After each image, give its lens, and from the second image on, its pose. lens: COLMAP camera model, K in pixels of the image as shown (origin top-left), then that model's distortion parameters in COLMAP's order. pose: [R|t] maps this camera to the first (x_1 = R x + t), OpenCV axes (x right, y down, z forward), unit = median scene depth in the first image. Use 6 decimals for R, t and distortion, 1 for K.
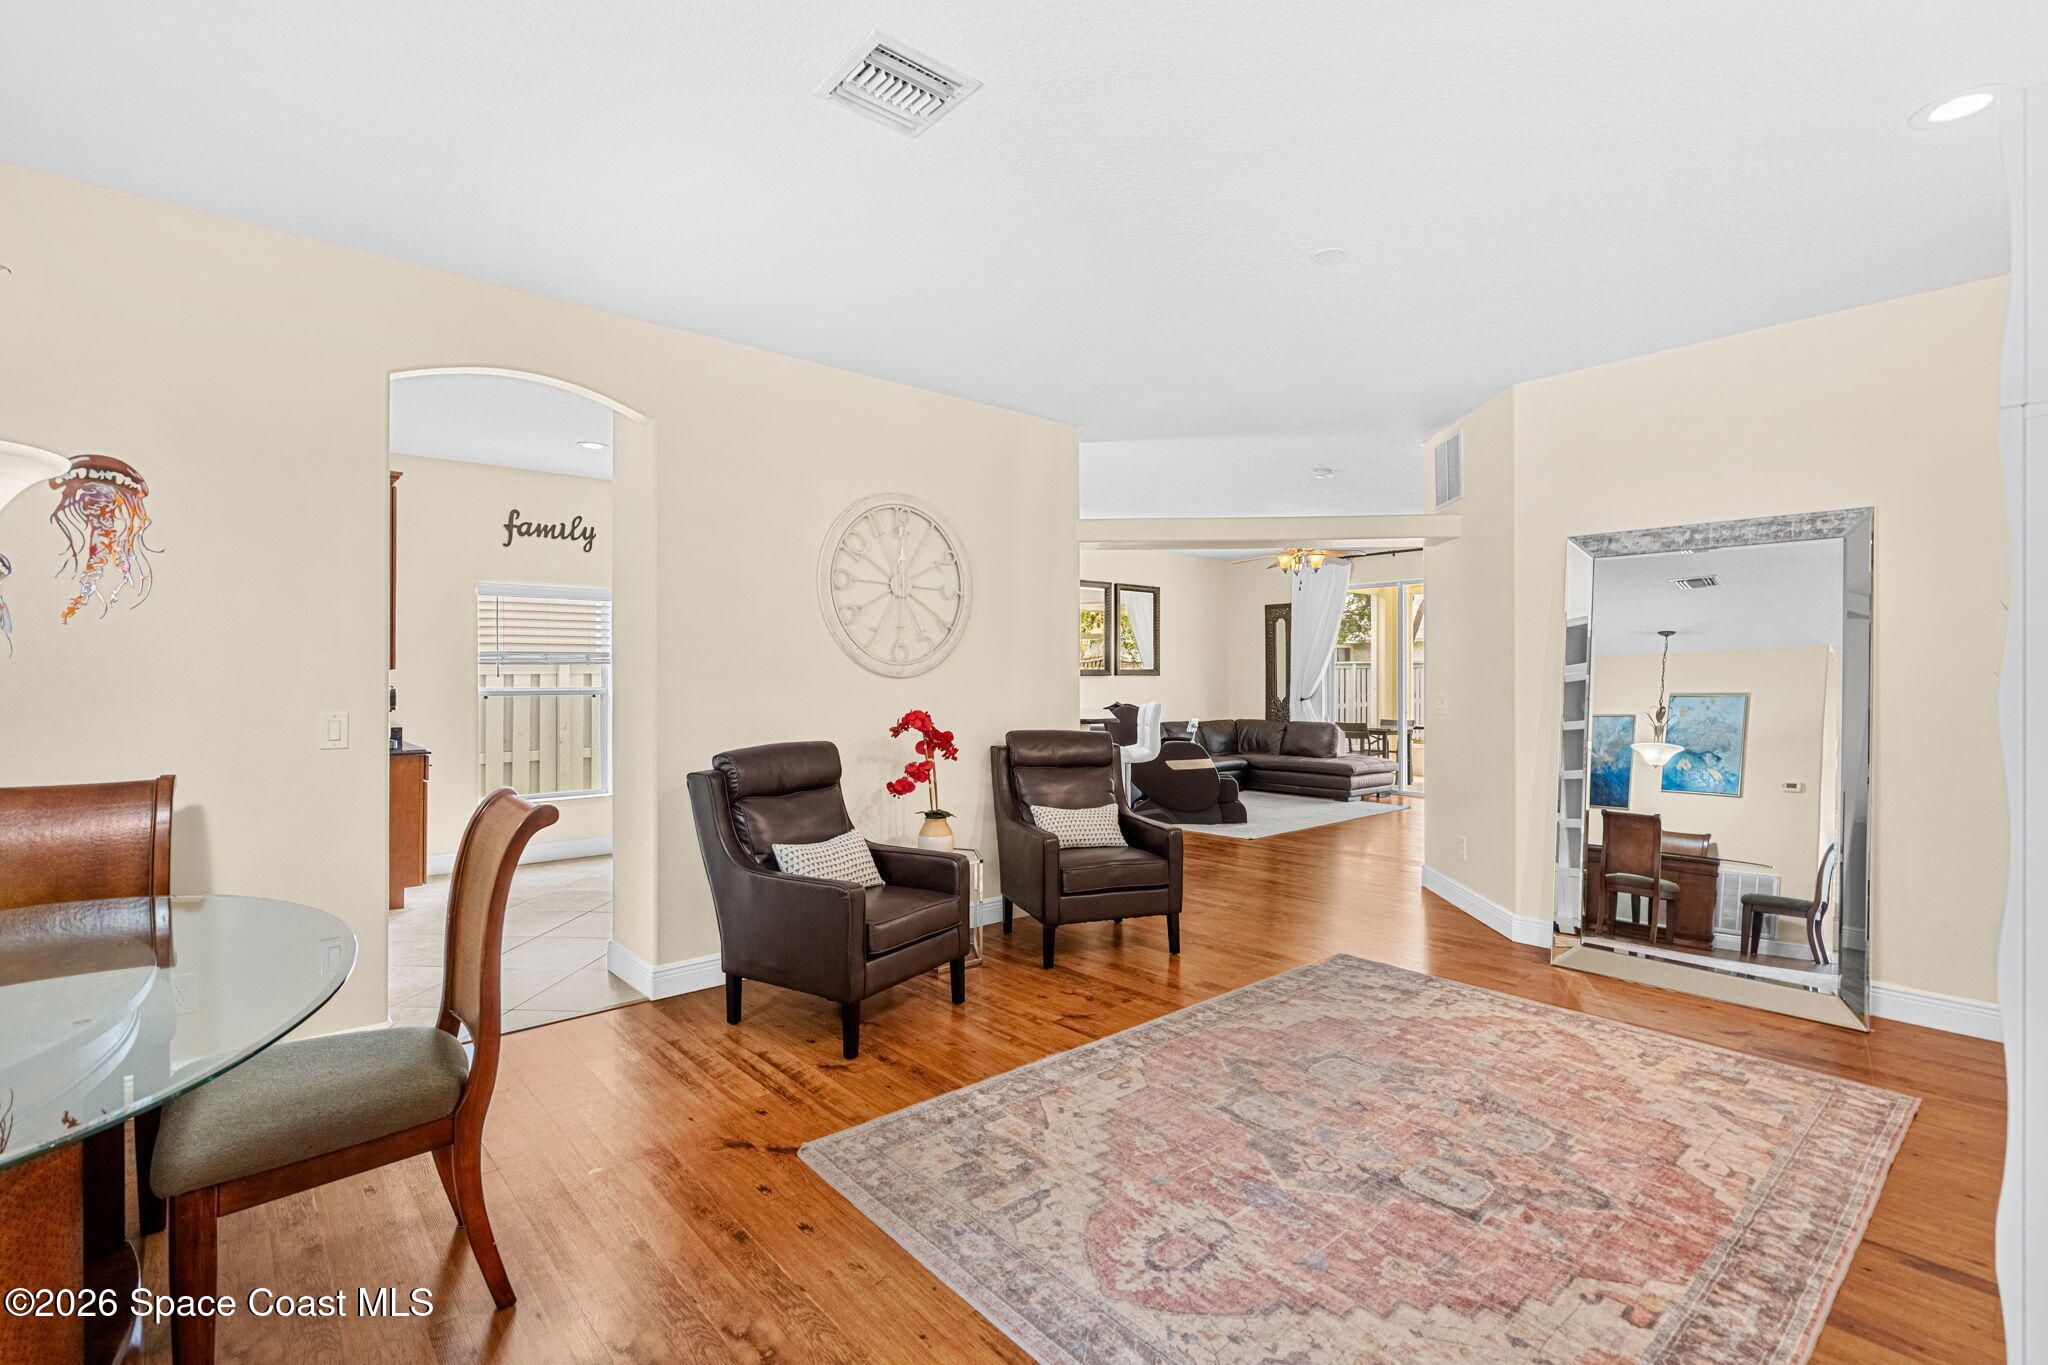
lens RADIAL K [[933.8, 0, 1001.6], [0, 933.8, 675.5], [0, 0, 1]] dist [-0.006058, 0.003478]
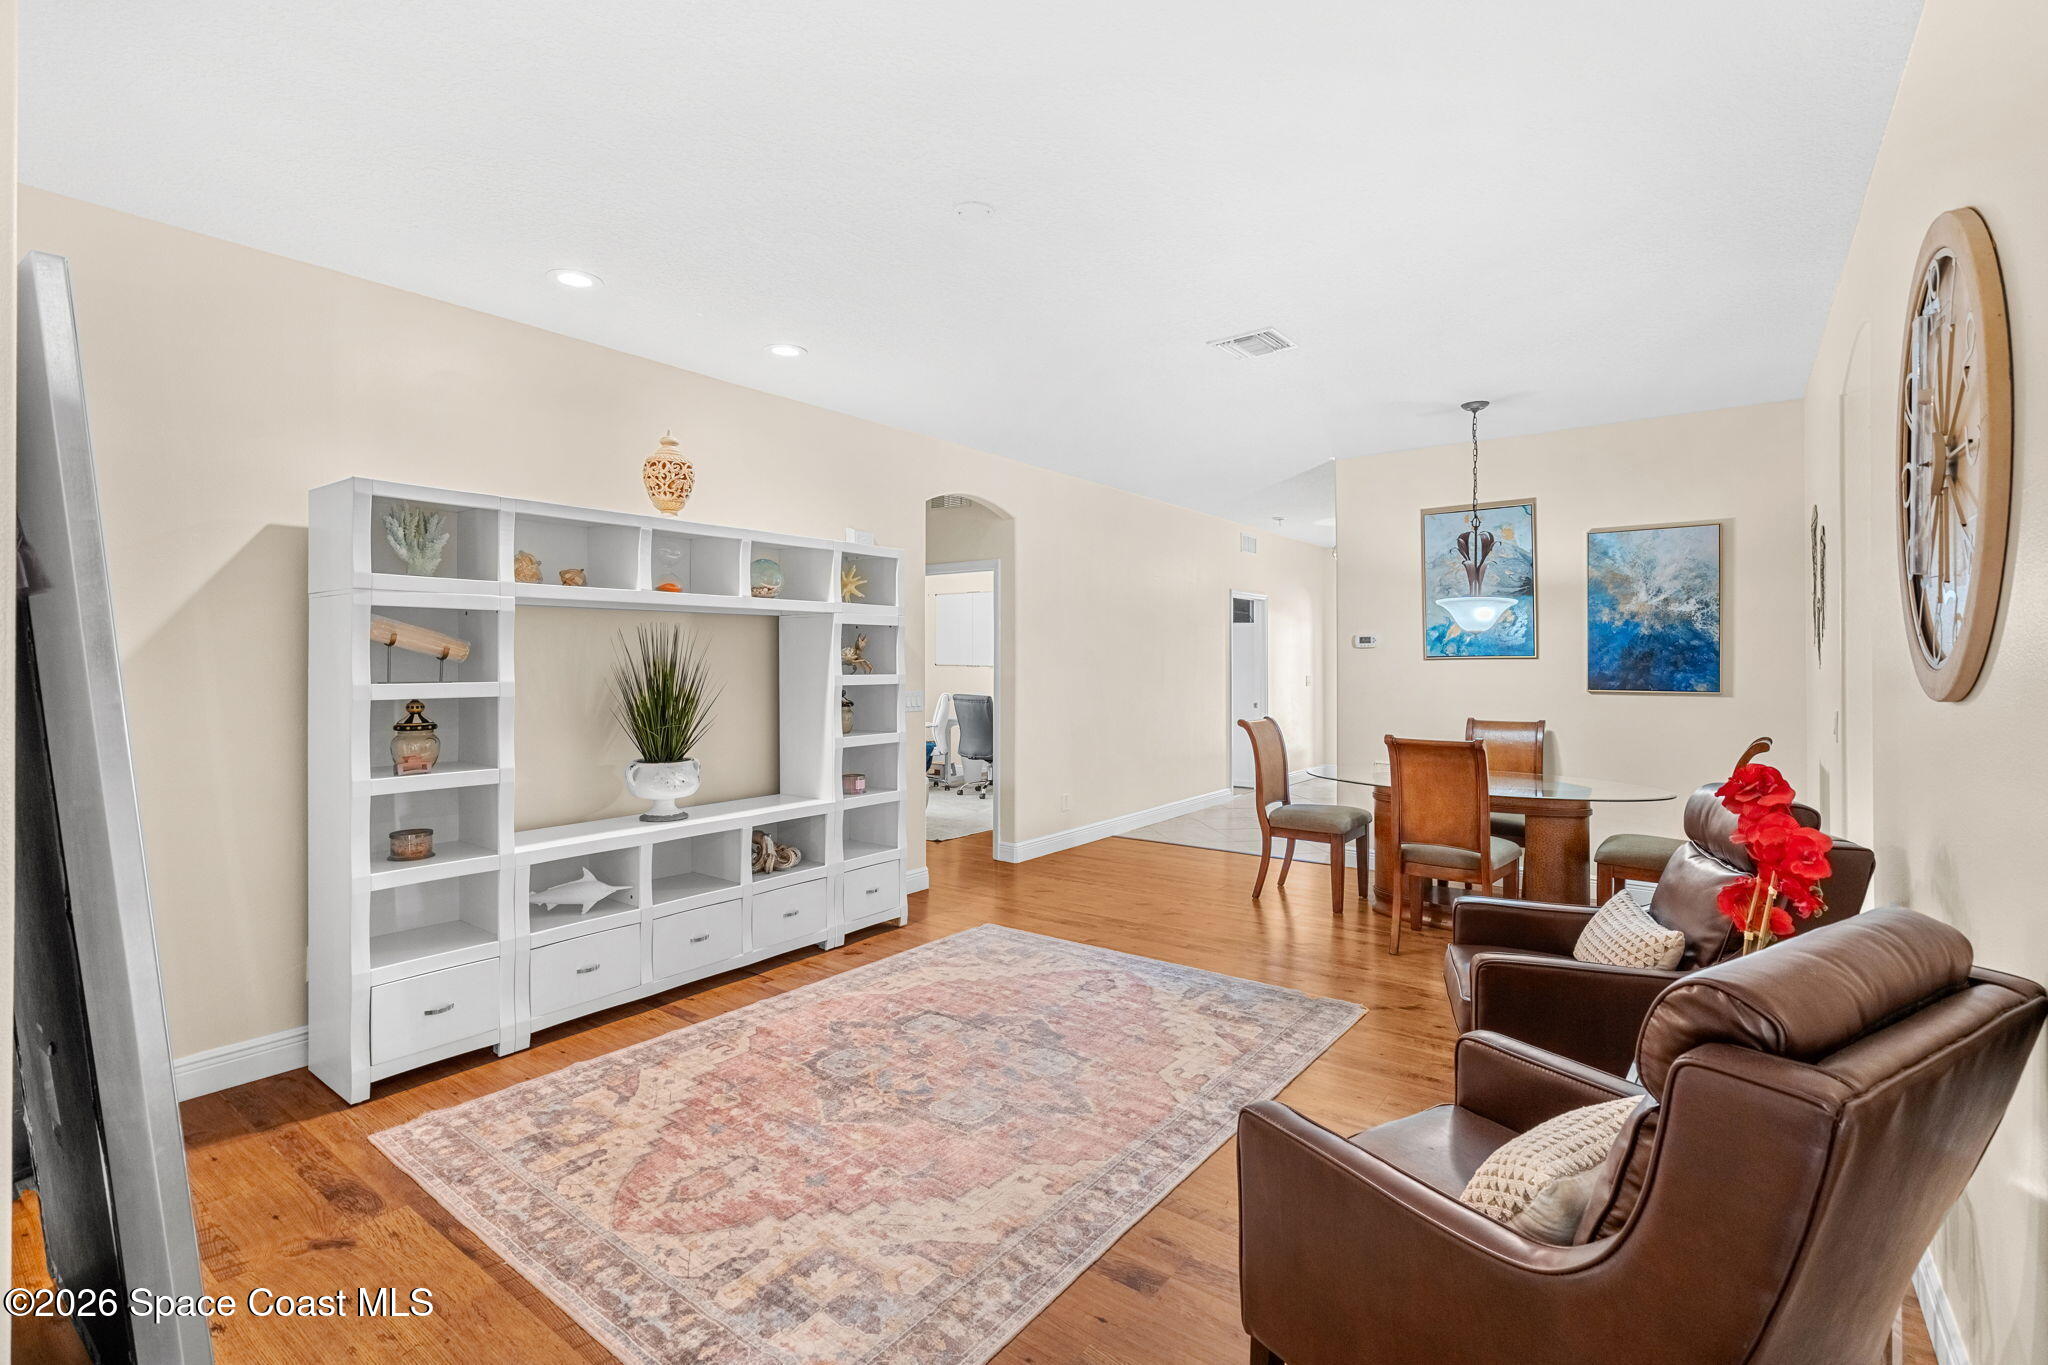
lens RADIAL K [[933.8, 0, 1009.2], [0, 933.8, 645.0], [0, 0, 1]] dist [-0.006058, 0.003478]
pose [[-0.978430, -0.003615, -0.206548, 0.449416], [-0.000079, 0.999853, -0.017125, -0.018262], [0.206580, -0.016739, -0.978287, 1.671799]]
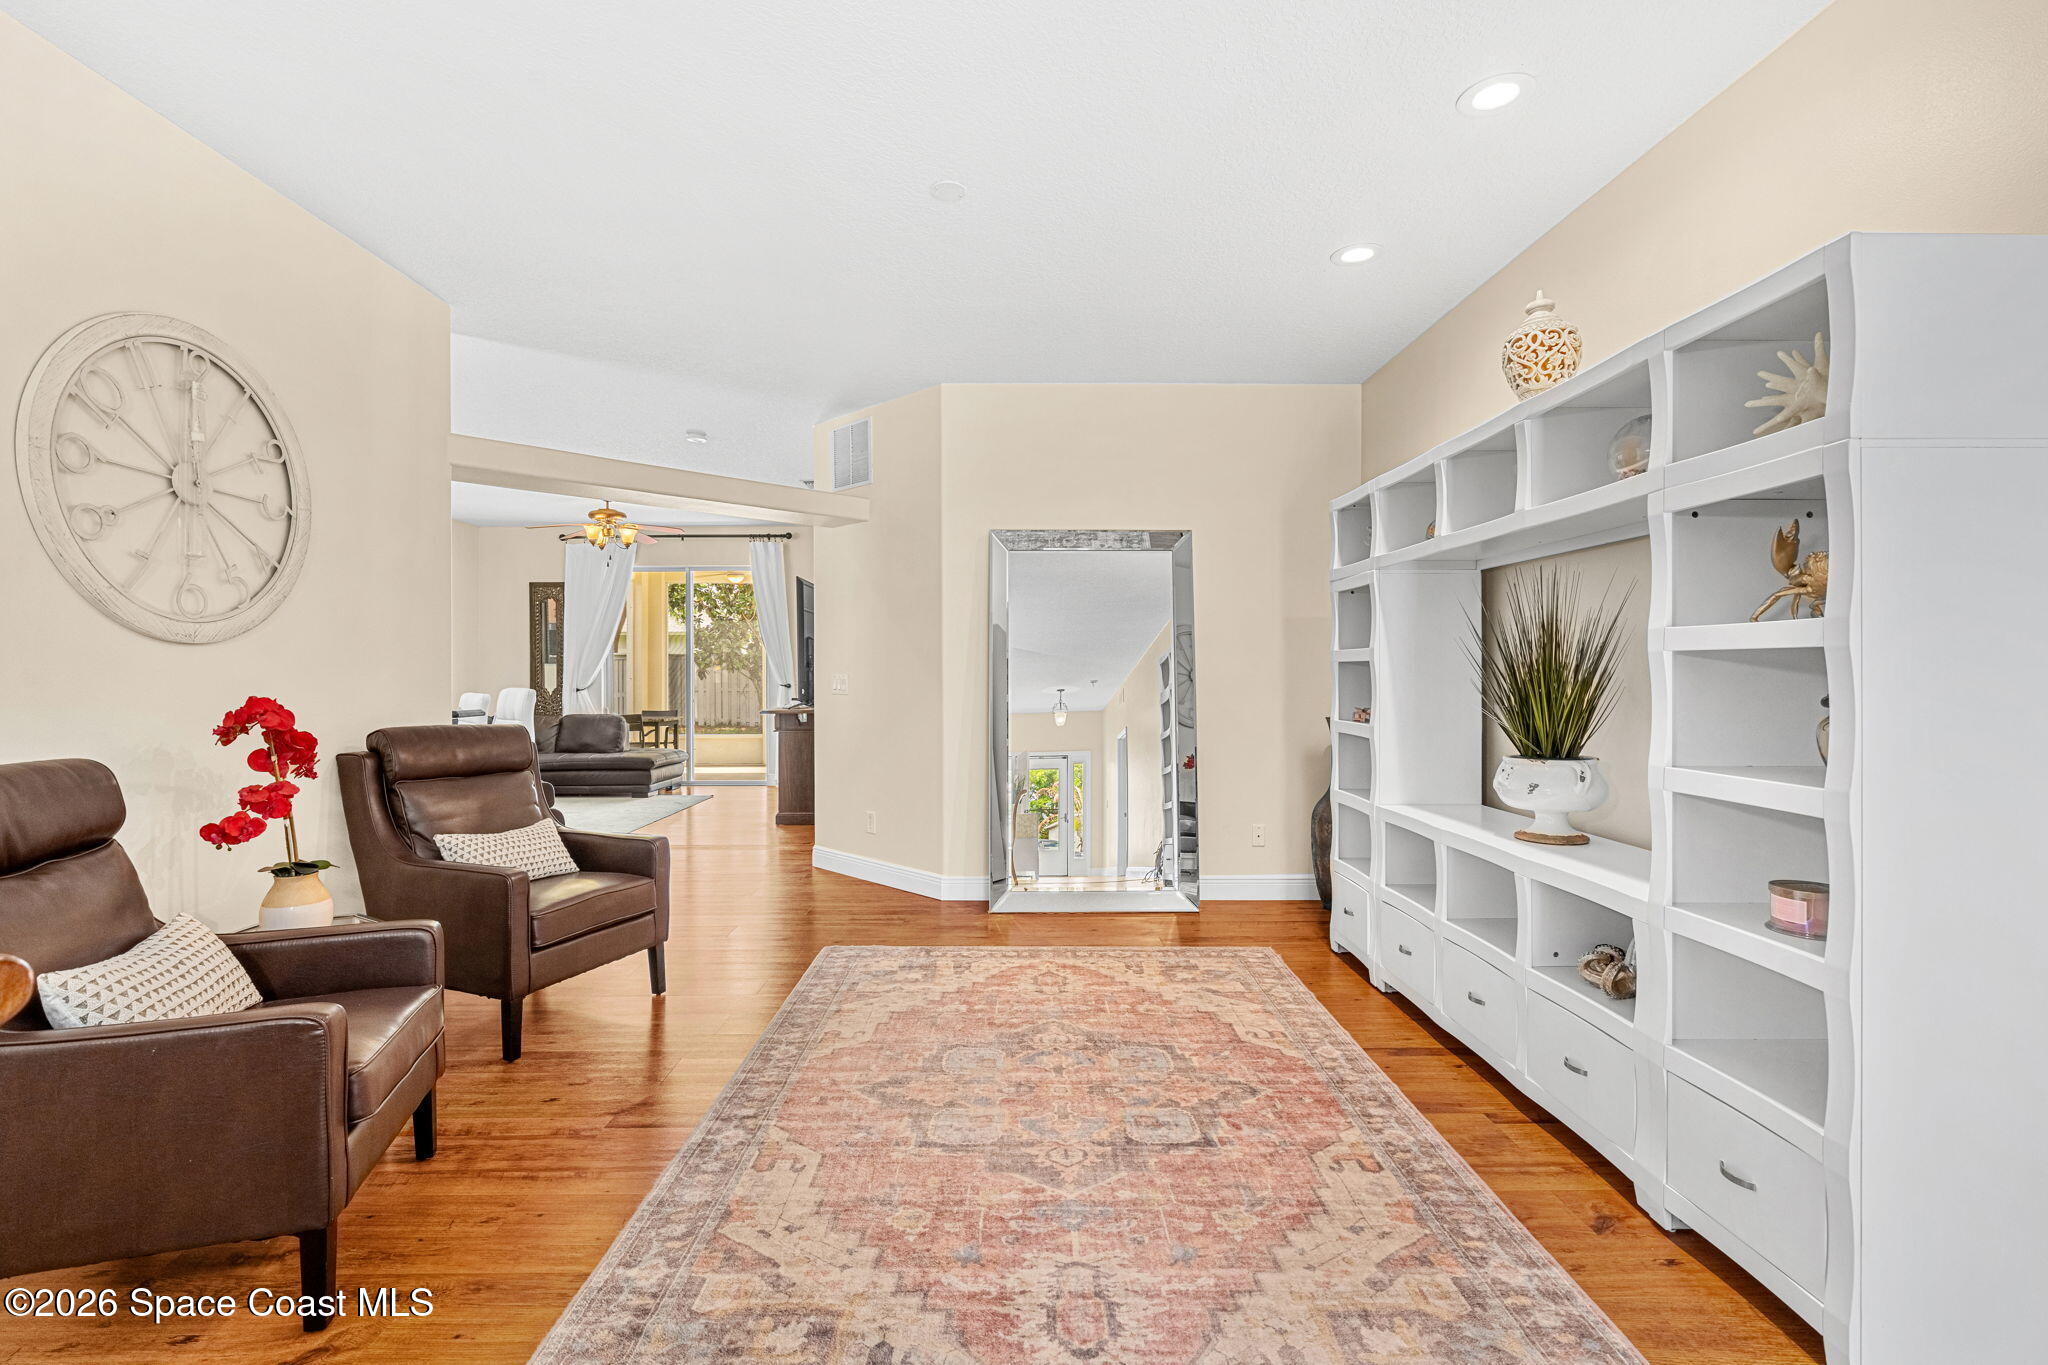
lens RADIAL K [[933.8, 0, 1018.5], [0, 933.8, 672.8], [0, 0, 1]] dist [-0.006058, 0.003478]
pose [[0.643325, -0.003240, 0.765586, -0.283383], [0.002828, 0.999994, 0.001856, 0.026511], [-0.765588, 0.000971, 0.643331, 0.306996]]
